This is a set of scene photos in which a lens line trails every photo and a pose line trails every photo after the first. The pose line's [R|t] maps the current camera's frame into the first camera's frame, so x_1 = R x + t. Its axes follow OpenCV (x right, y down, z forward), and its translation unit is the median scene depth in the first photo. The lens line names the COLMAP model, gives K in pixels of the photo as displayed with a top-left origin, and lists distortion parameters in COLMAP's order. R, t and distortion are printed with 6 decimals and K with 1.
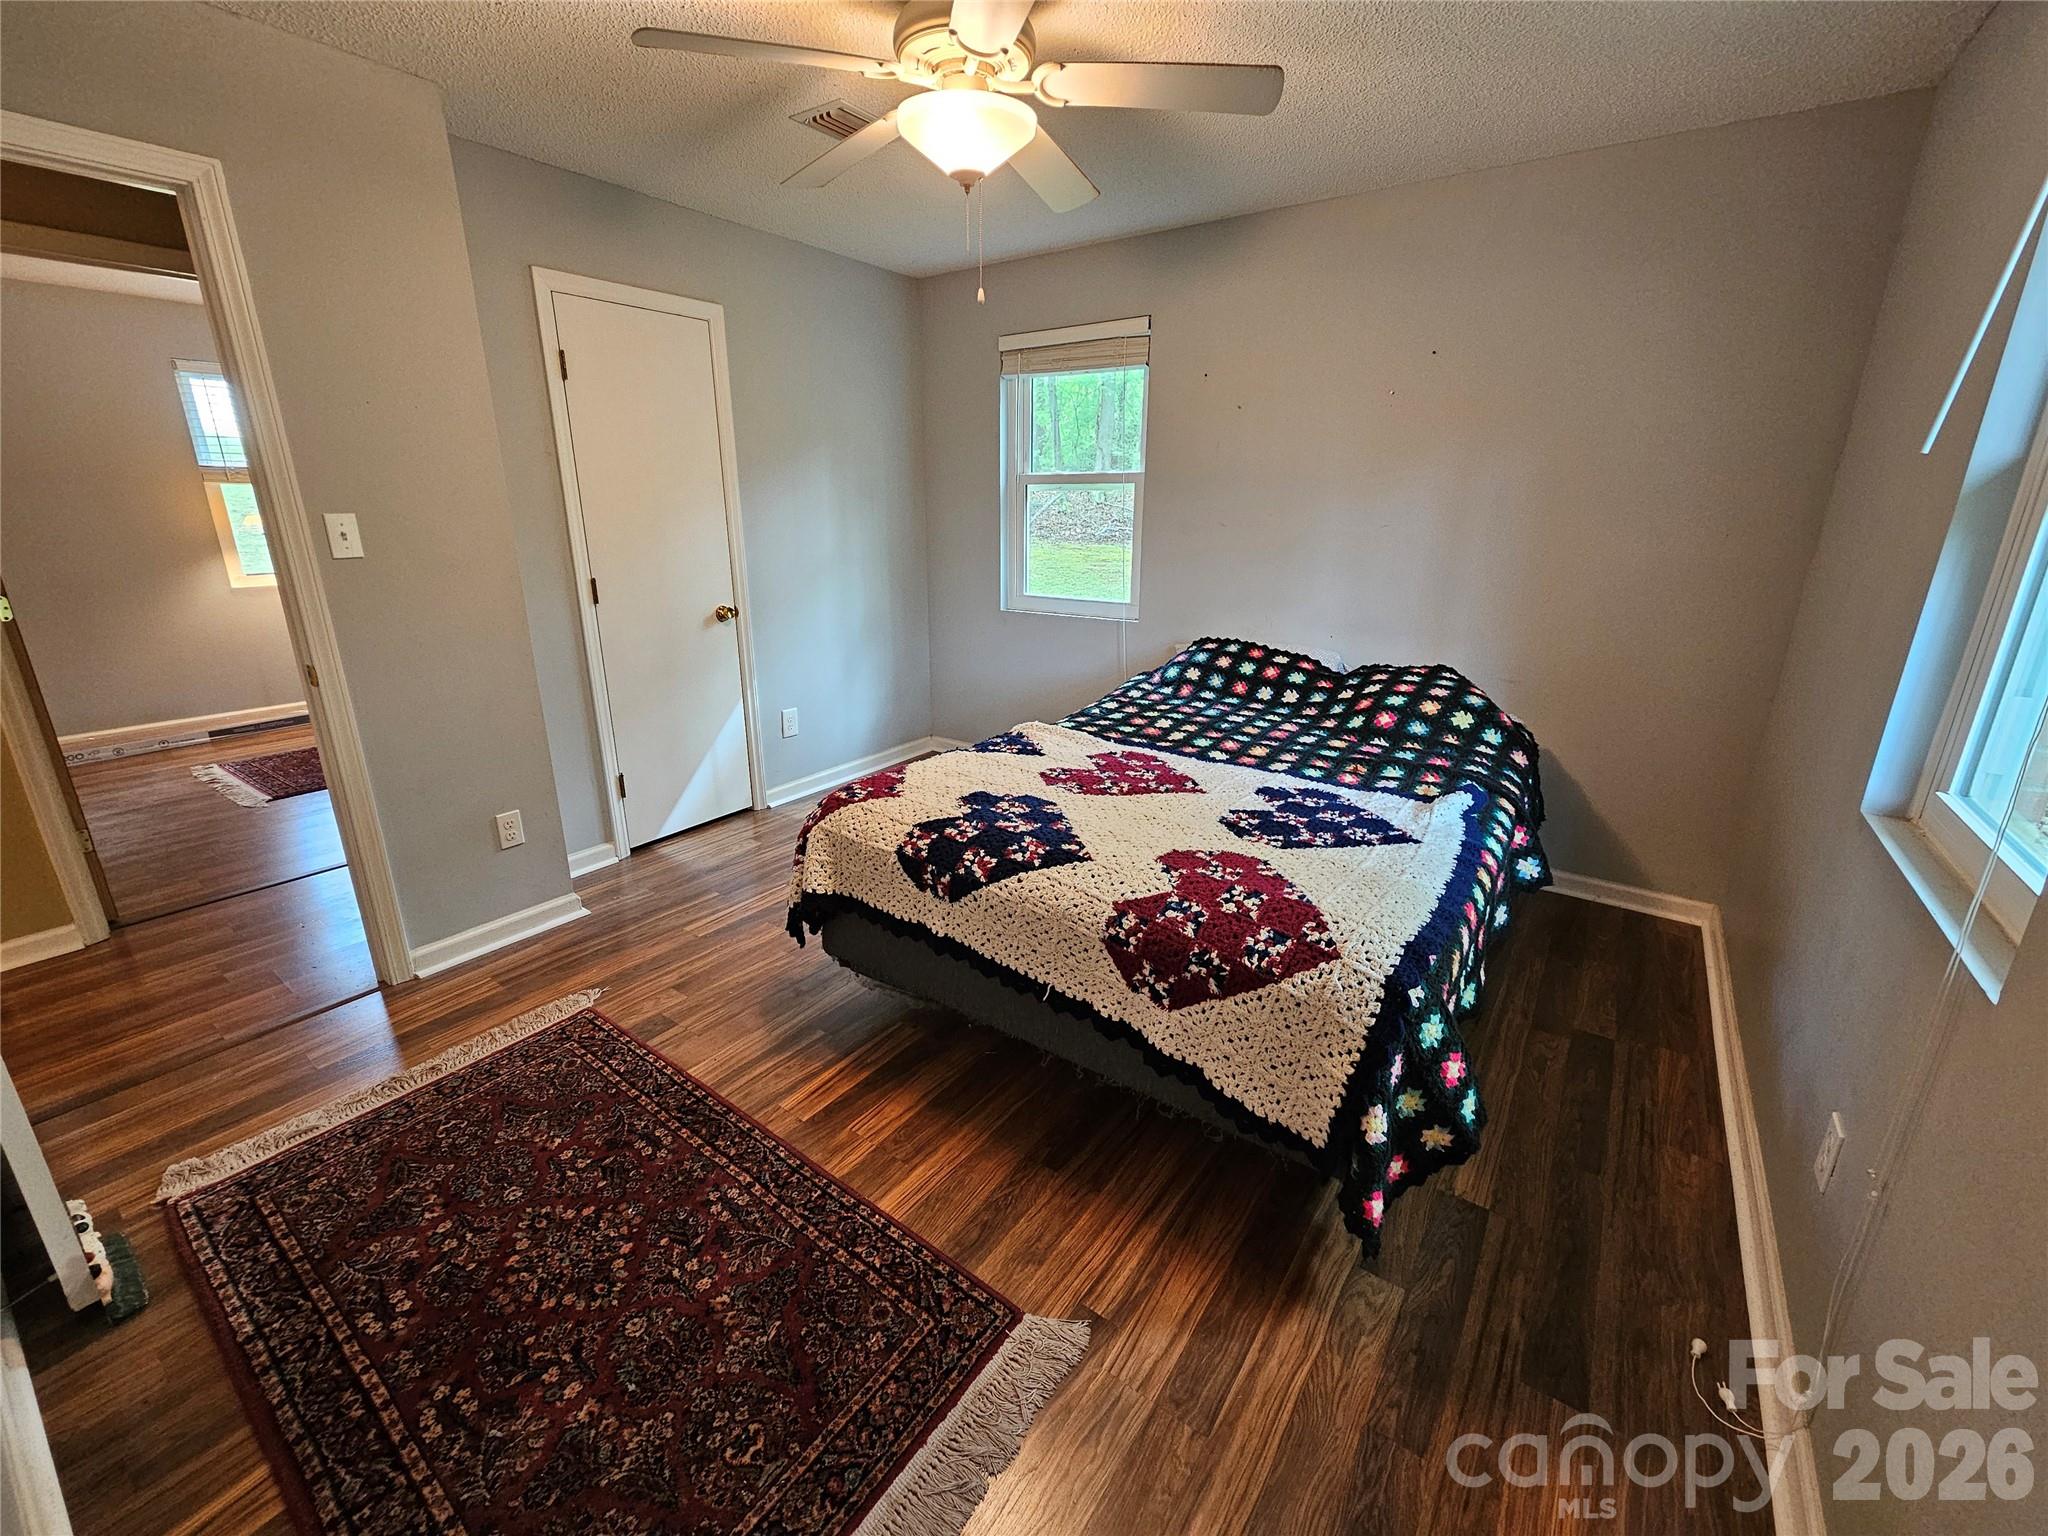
lens RADIAL K [[842.9, 0, 1014.5], [0, 842.9, 750.0], [0, 0, 1]] dist [0.001055, 0.000169]
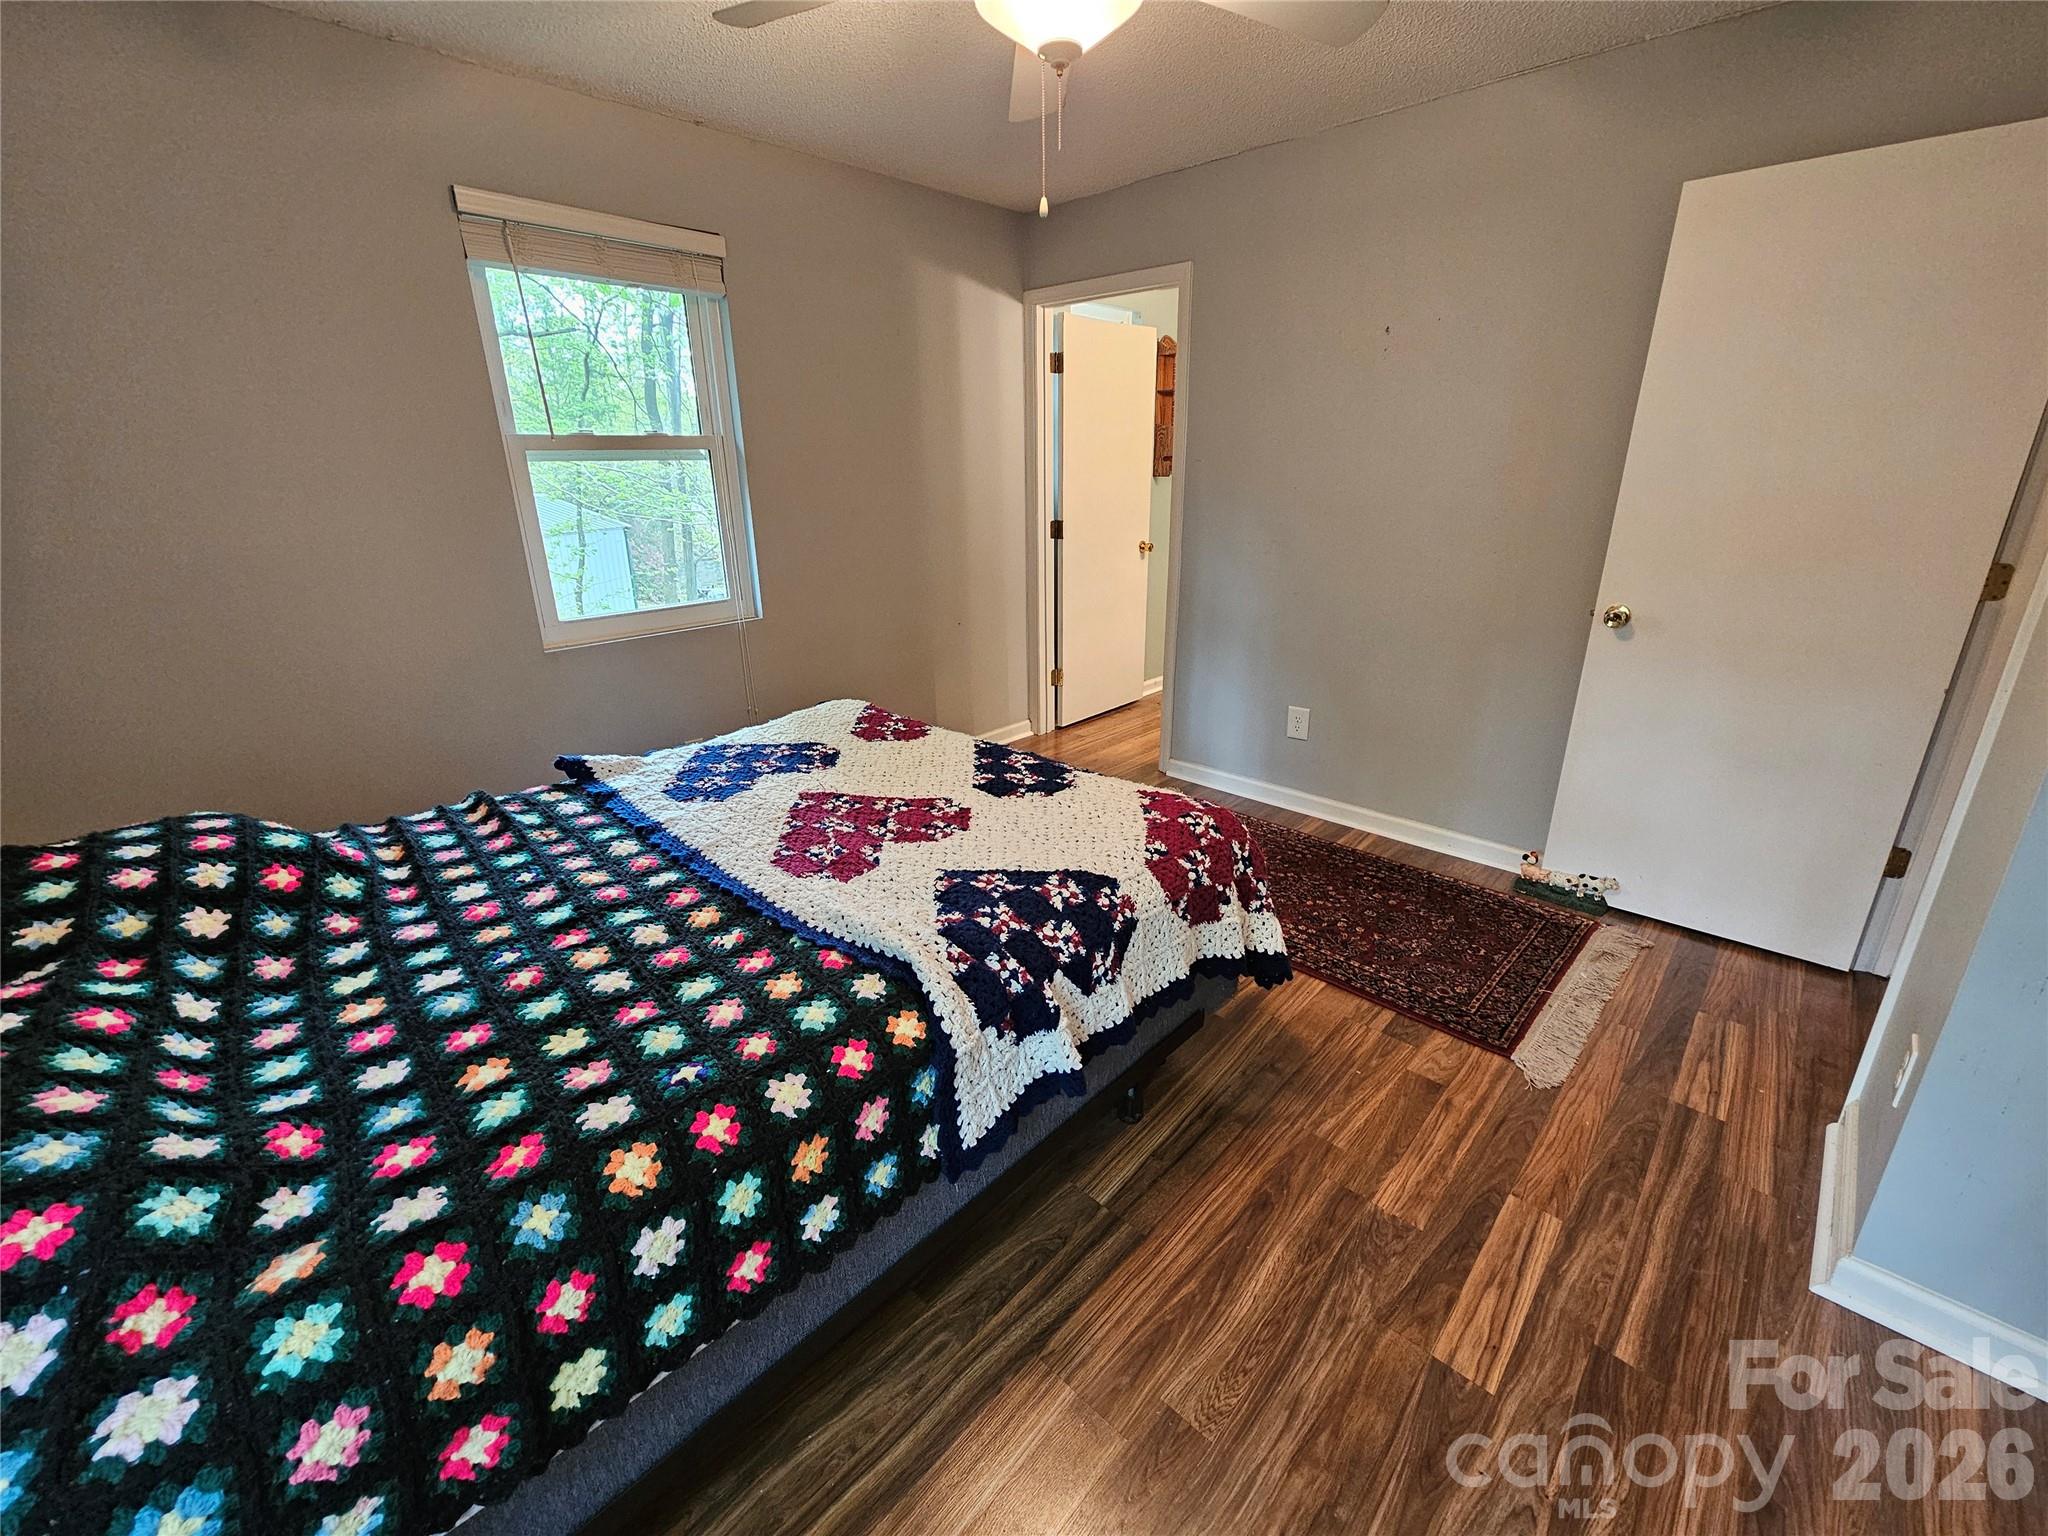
lens RADIAL K [[842.9, 0, 1014.5], [0, 842.9, 750.0], [0, 0, 1]] dist [0.001055, 0.000169]
pose [[-0.990371, -0.032533, 0.134562, -0.123788], [0.053584, 0.806153, 0.589276, -0.528785], [-0.127648, 0.590812, -0.796647, 1.731794]]
